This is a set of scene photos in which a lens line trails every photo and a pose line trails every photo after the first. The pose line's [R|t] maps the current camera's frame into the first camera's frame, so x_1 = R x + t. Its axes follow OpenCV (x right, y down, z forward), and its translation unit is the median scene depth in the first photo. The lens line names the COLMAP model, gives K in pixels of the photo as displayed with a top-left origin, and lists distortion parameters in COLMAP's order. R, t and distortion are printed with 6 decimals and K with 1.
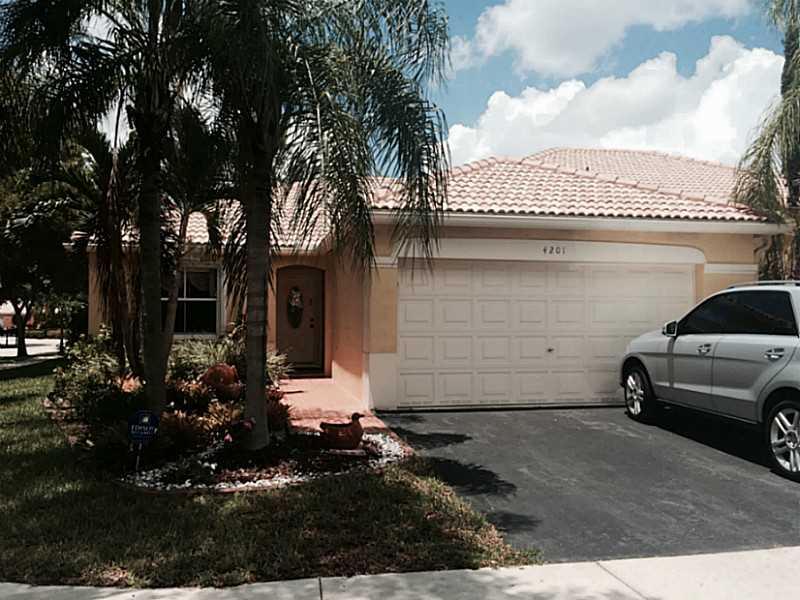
lens RADIAL K [[683.6, 0, 400.0], [0, 683.6, 300.0], [0, 0, 1]] dist [0.009470, 0.002813]
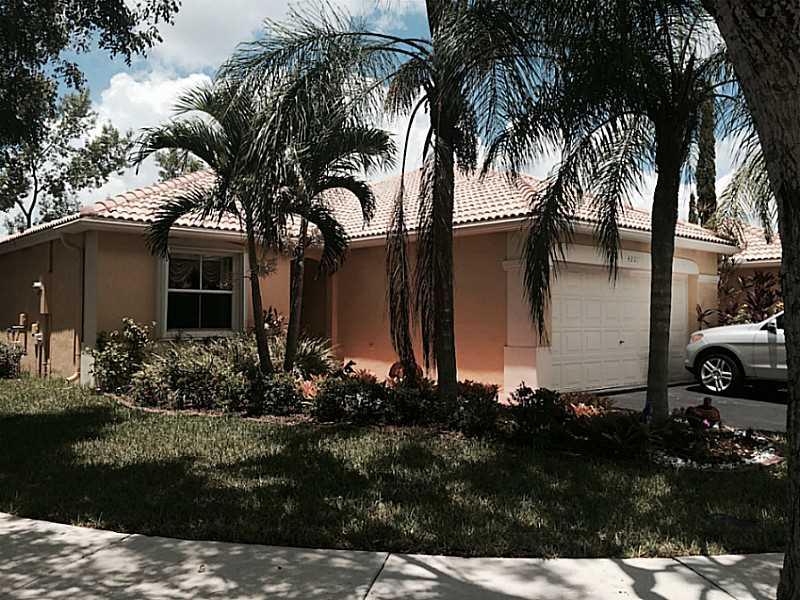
lens RADIAL K [[689.0, 0, 400.0], [0, 689.0, 300.0], [0, 0, 1]] dist [-0.007958, -0.002396]
pose [[0.888746, 0.016155, 0.458115, -0.674212], [-0.020756, 0.999772, 0.005012, 0.000939], [-0.457930, -0.013963, 0.888879, 0.100773]]
